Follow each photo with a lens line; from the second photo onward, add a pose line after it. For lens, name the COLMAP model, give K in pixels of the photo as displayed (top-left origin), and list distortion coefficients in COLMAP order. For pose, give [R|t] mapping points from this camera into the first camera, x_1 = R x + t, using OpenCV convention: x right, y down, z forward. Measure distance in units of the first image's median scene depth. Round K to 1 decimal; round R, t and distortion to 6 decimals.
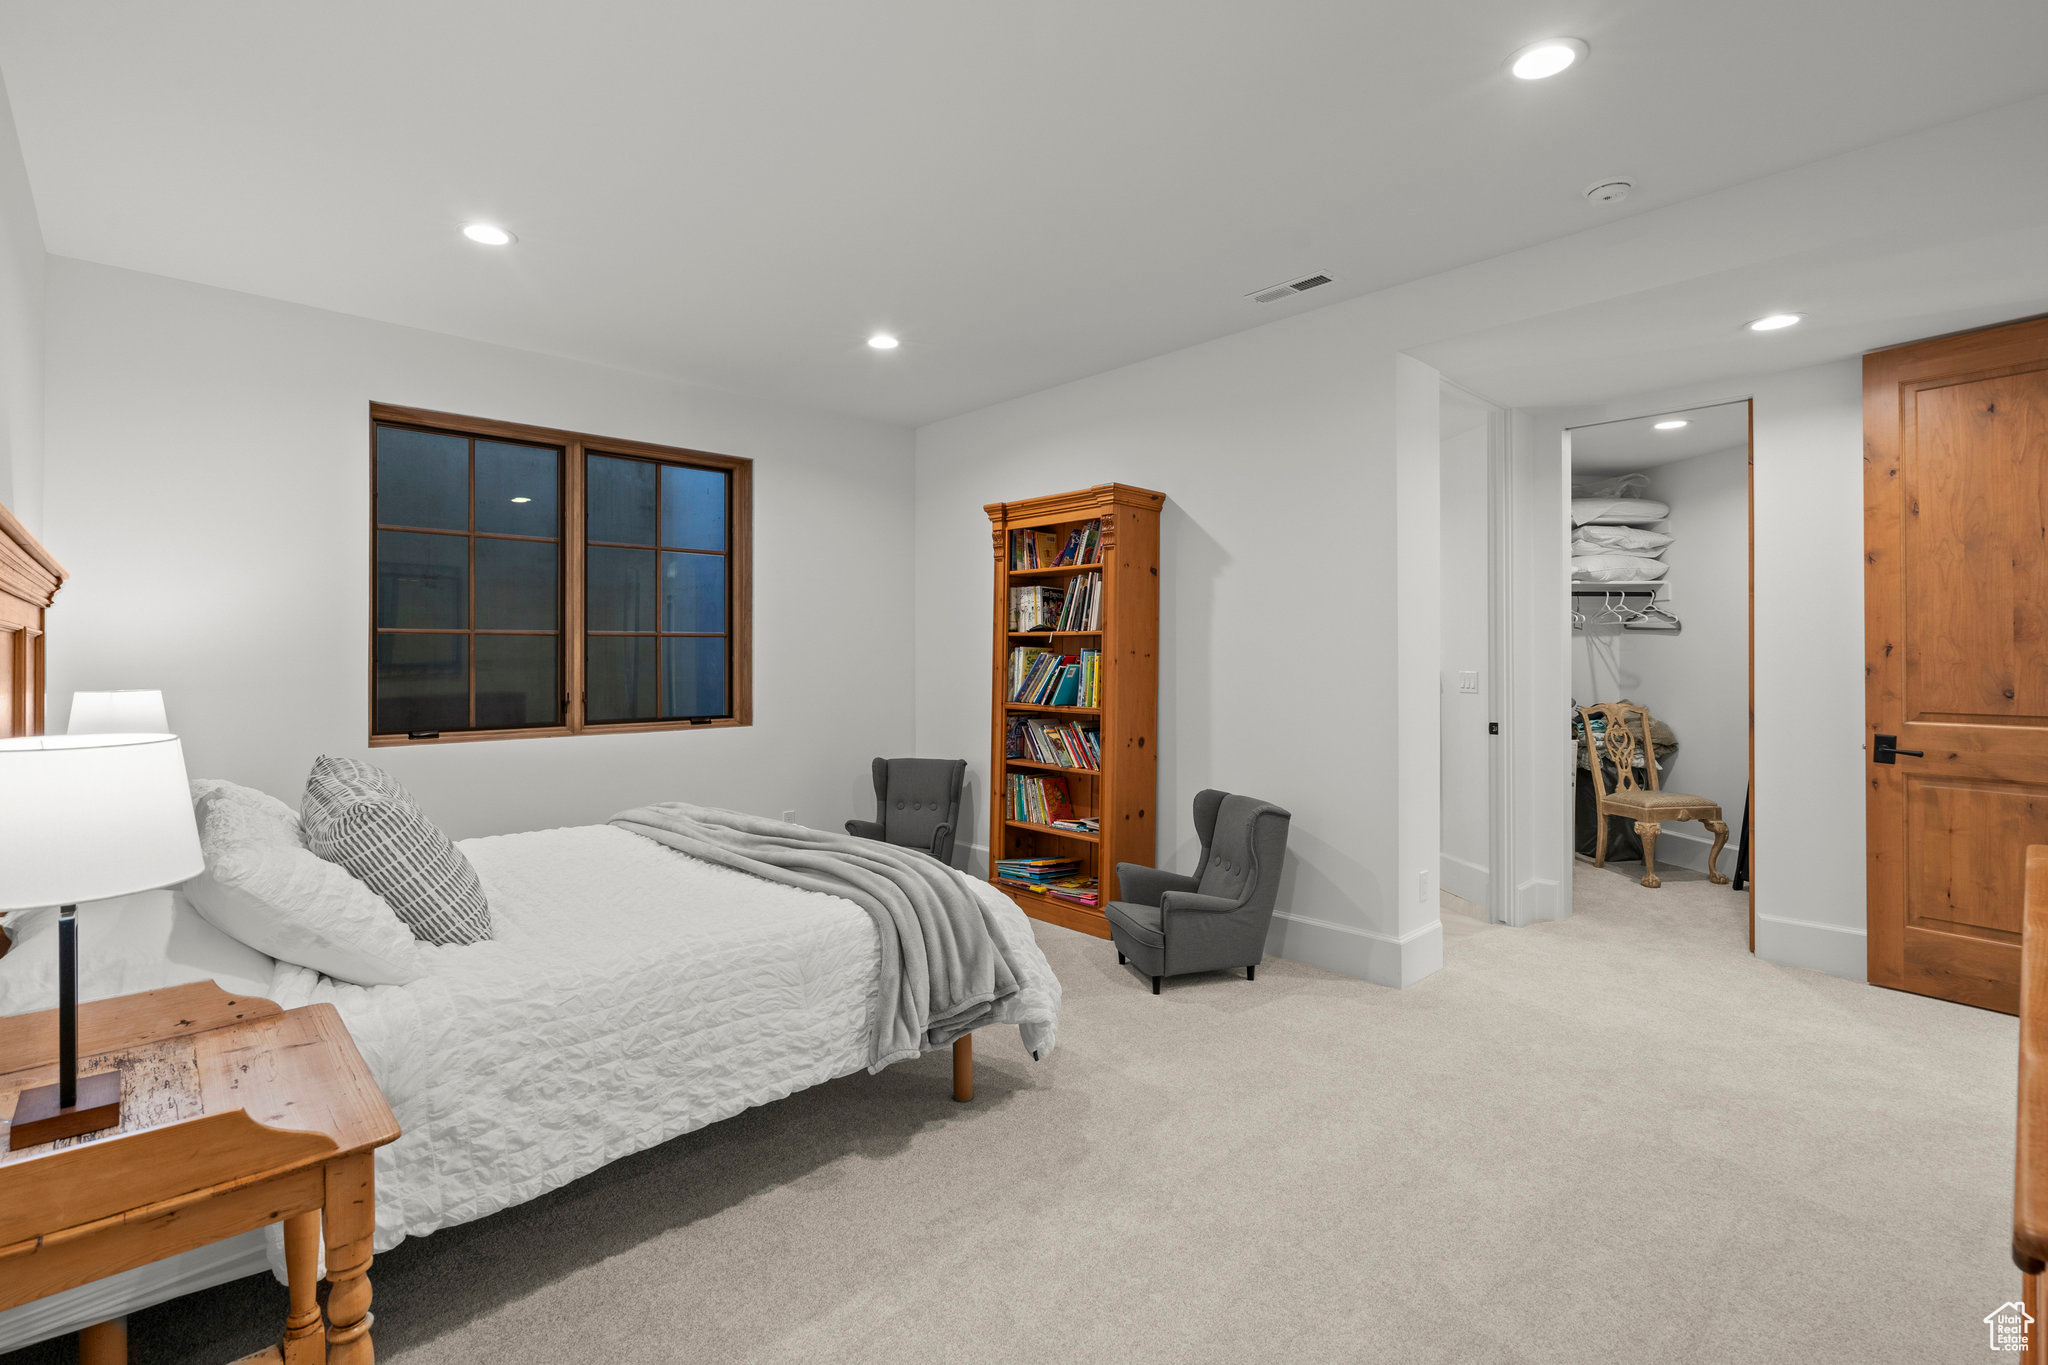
lens RADIAL K [[950.2, 0, 1027.4], [0, 950.2, 666.1], [0, 0, 1]] dist [-0.003889, 0.000025]
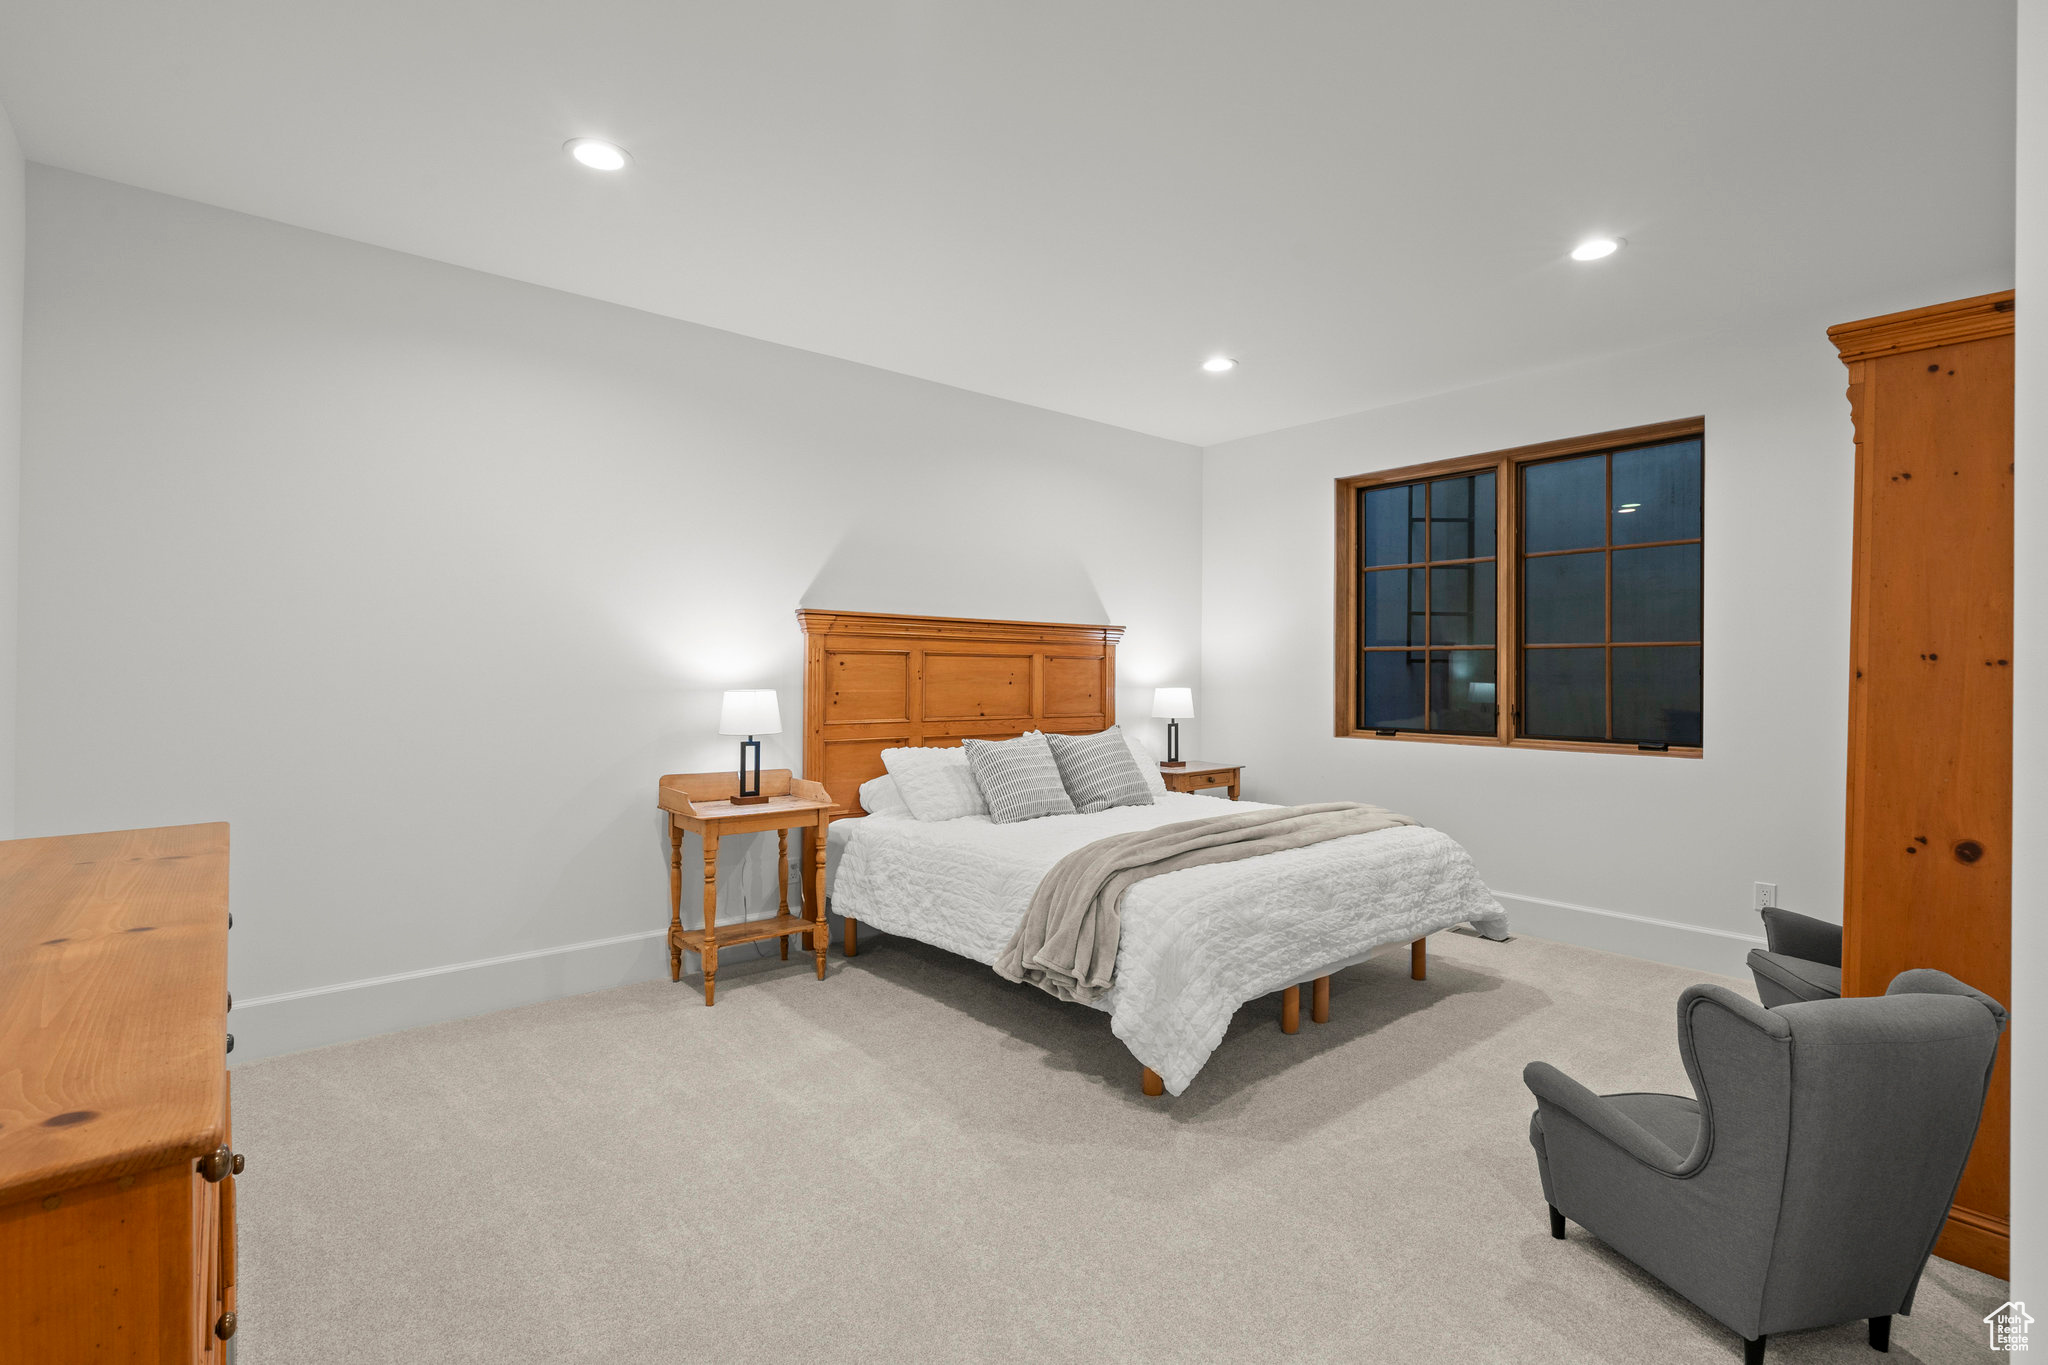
lens RADIAL K [[948.2, 0, 1017.9], [0, 948.2, 680.6], [0, 0, 1]] dist [-0.001917, 0.000319]
pose [[-0.065085, 0.010315, -0.997826, 0.957582], [-0.010104, 0.999888, 0.010995, -0.004934], [0.997829, 0.010798, -0.064974, 0.901769]]
